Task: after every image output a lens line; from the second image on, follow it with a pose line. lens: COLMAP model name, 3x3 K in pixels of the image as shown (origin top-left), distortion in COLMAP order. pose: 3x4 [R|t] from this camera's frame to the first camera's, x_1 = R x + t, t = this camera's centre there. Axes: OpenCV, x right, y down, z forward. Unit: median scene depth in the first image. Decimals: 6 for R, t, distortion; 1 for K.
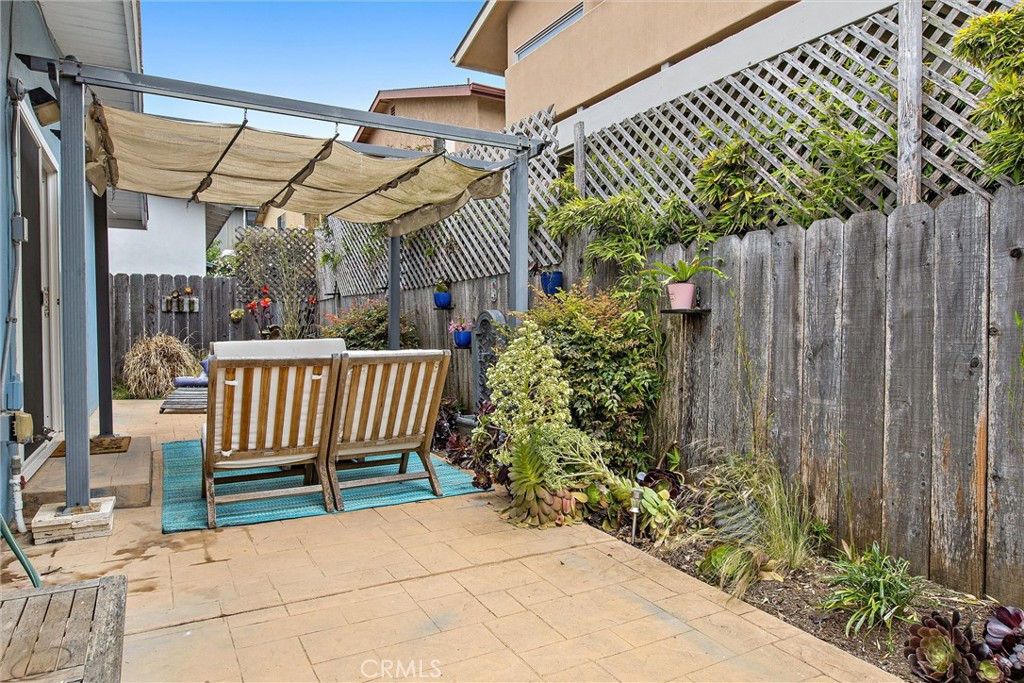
lens RADIAL K [[666.5, 0, 512.0], [0, 666.5, 341.5], [0, 0, 1]] dist [0.004051, 0.001217]
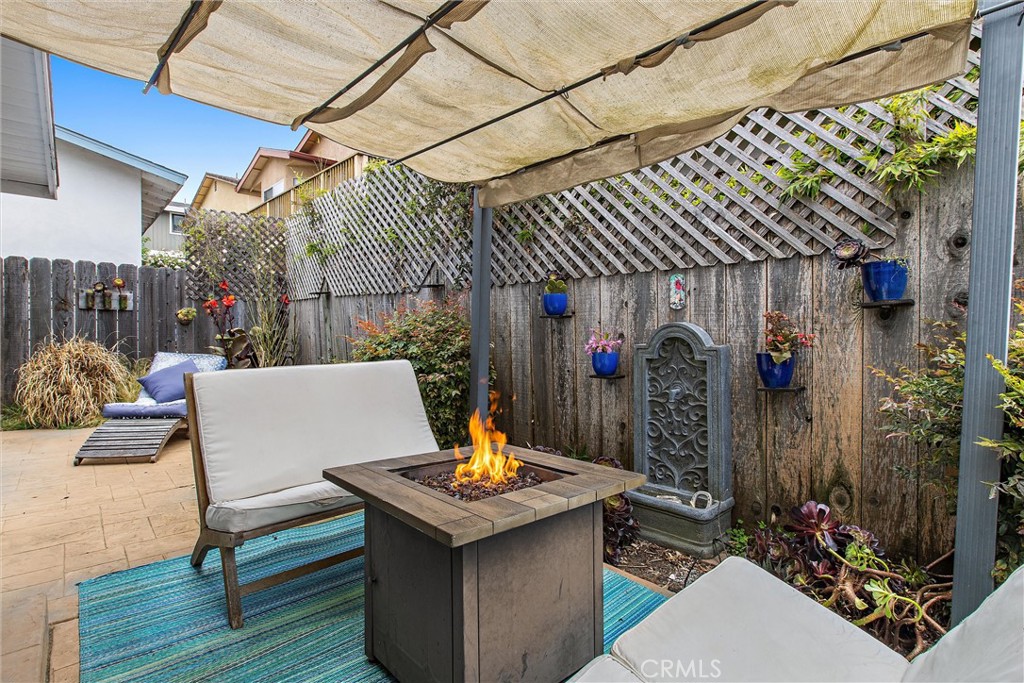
lens RADIAL K [[496.9, 0, 512.0], [0, 496.9, 341.5], [0, 0, 1]] dist [-0.002152, -0.001070]
pose [[0.972626, 0.010549, 0.232135, -0.177956], [-0.012402, 0.999902, 0.006525, -0.017827], [-0.232044, -0.009225, 0.972662, 0.340467]]
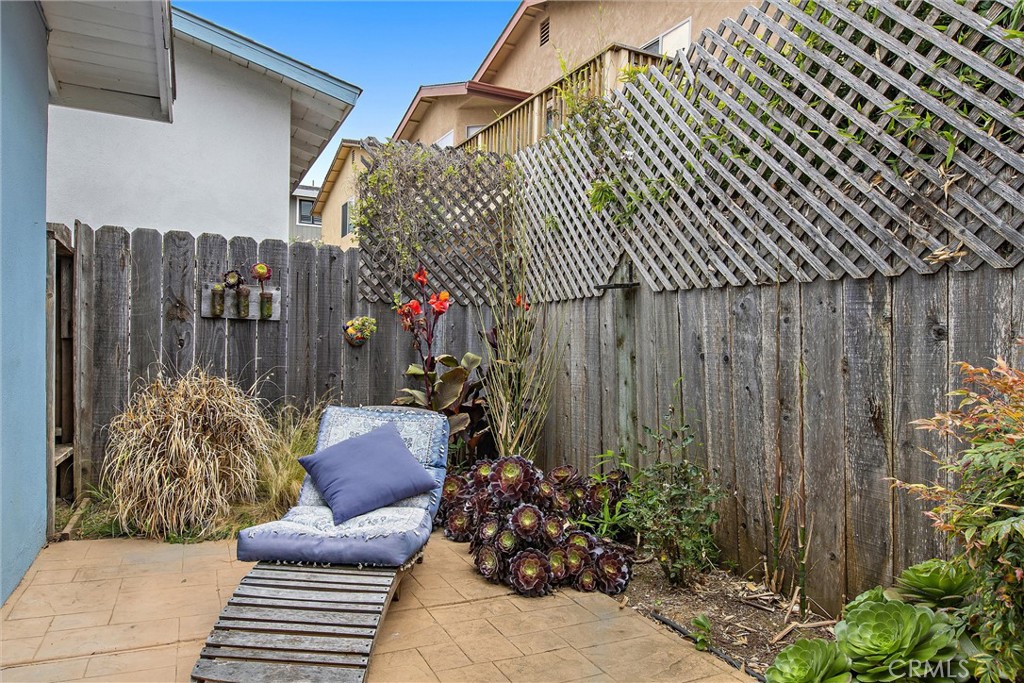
lens RADIAL K [[683.9, 0, 509.9], [0, 683.9, 369.7], [0, 0, 1]] dist [-0.000698, -0.000062]
pose [[0.997990, 0.033264, -0.053934, -0.306480], [-0.032443, 0.999345, 0.016025, -0.025126], [0.054432, -0.014243, 0.998416, 0.580254]]
